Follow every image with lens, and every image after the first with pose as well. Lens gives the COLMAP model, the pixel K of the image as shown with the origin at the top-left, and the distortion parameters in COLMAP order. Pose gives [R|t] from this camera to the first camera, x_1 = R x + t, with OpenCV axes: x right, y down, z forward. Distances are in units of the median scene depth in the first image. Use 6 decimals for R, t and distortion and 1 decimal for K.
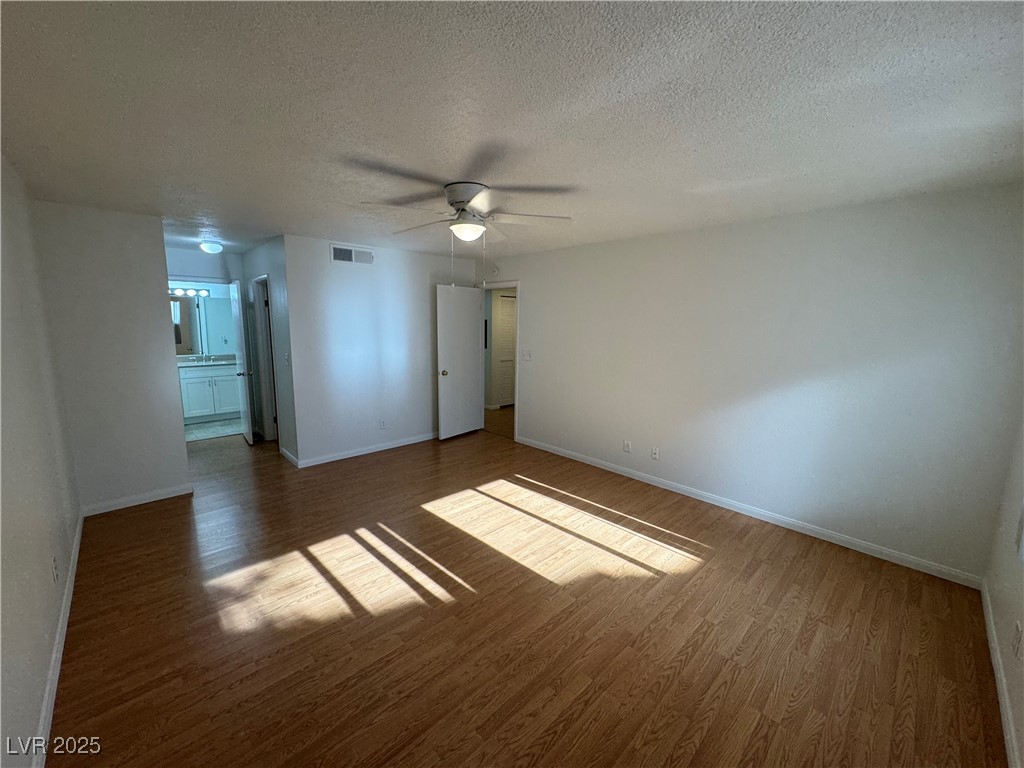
lens RADIAL K [[410.2, 0, 512.4], [0, 410.2, 380.6], [0, 0, 1]] dist [-0.001374, -0.000090]
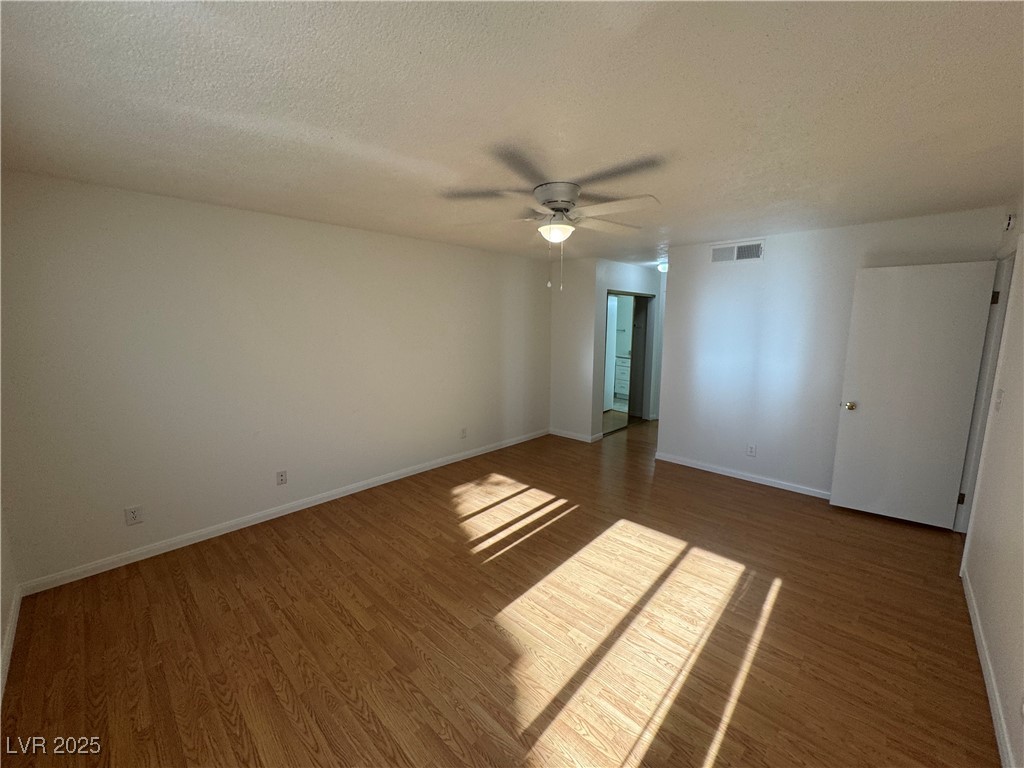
lens RADIAL K [[410.2, 0, 512.4], [0, 410.2, 380.6], [0, 0, 1]] dist [-0.001374, -0.000090]
pose [[0.035479, 0.126921, -0.991278, 0.817957], [-0.147900, 0.981647, 0.120395, -0.104284], [0.988366, 0.142338, 0.053599, 0.802079]]
